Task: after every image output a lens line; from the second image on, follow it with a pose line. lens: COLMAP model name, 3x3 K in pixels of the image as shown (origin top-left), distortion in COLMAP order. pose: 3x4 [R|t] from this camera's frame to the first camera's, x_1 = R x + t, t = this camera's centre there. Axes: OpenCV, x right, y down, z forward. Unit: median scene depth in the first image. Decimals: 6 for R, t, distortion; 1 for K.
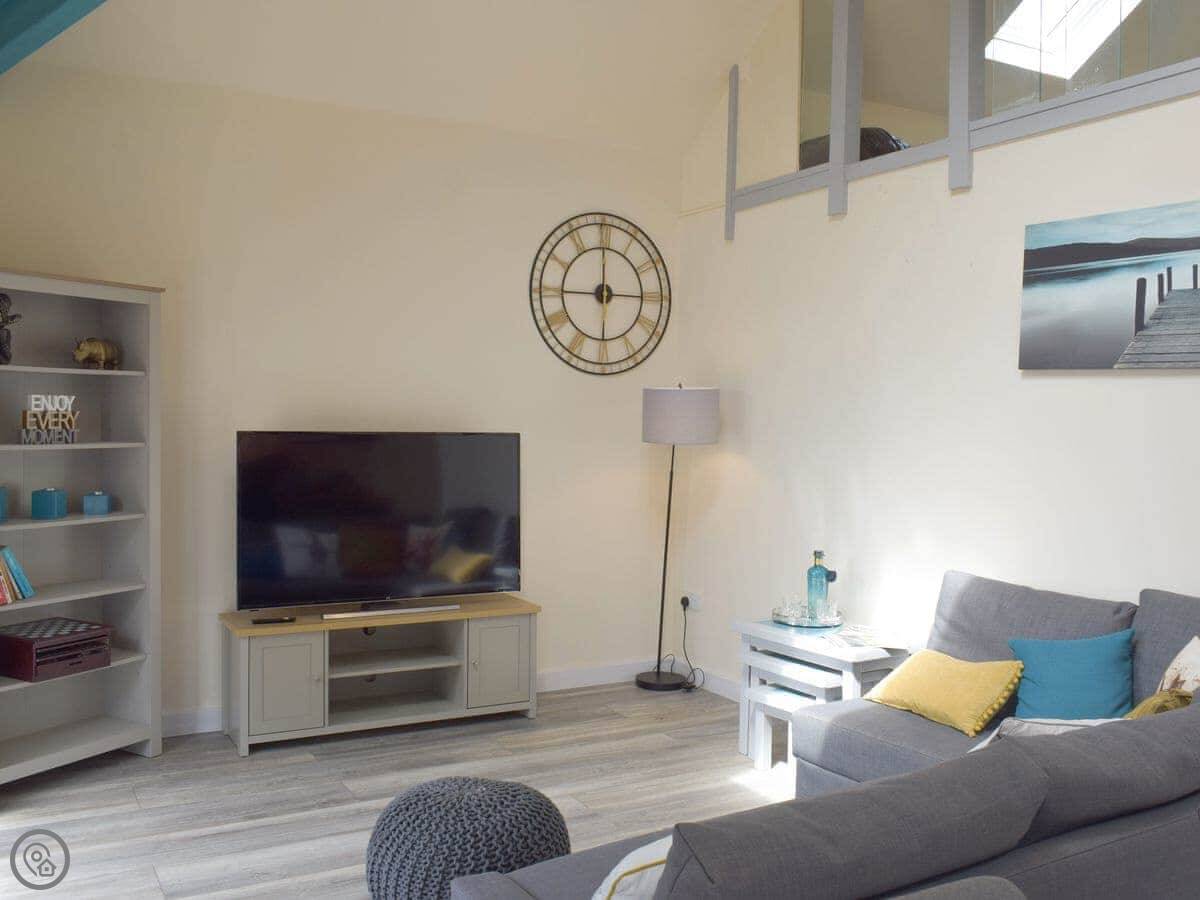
lens RADIAL K [[1170.7, 0, 598.2], [0, 1170.7, 426.9], [0, 0, 1]] dist [0.006127, 0.013469]
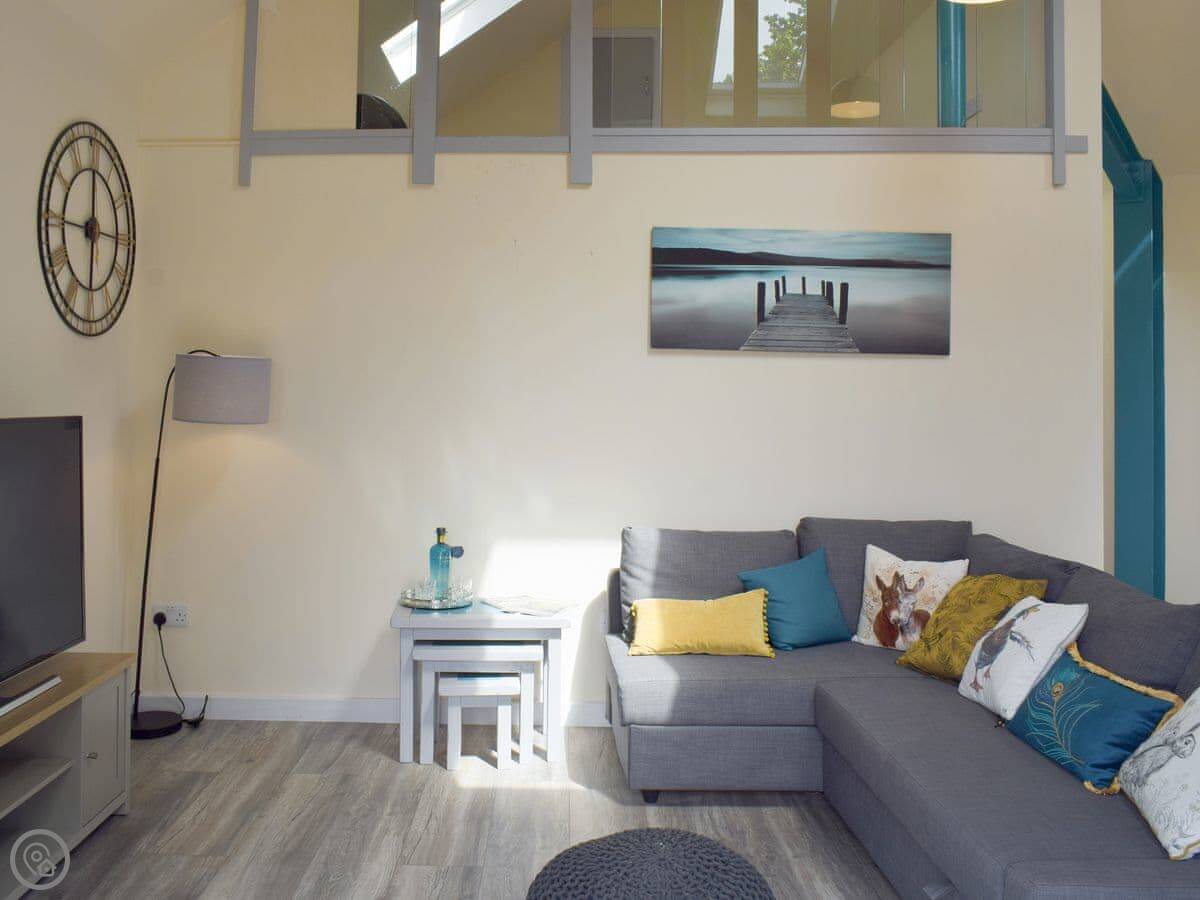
lens RADIAL K [[1091.2, 0, 596.8], [0, 1091.2, 348.7], [0, 0, 1]] dist [-0.006000, -0.002748]
pose [[0.482328, 0.022912, 0.875691, -0.585762], [0.012063, 0.999389, -0.032793, -0.012063], [-0.875908, 0.026380, 0.481757, 0.483669]]
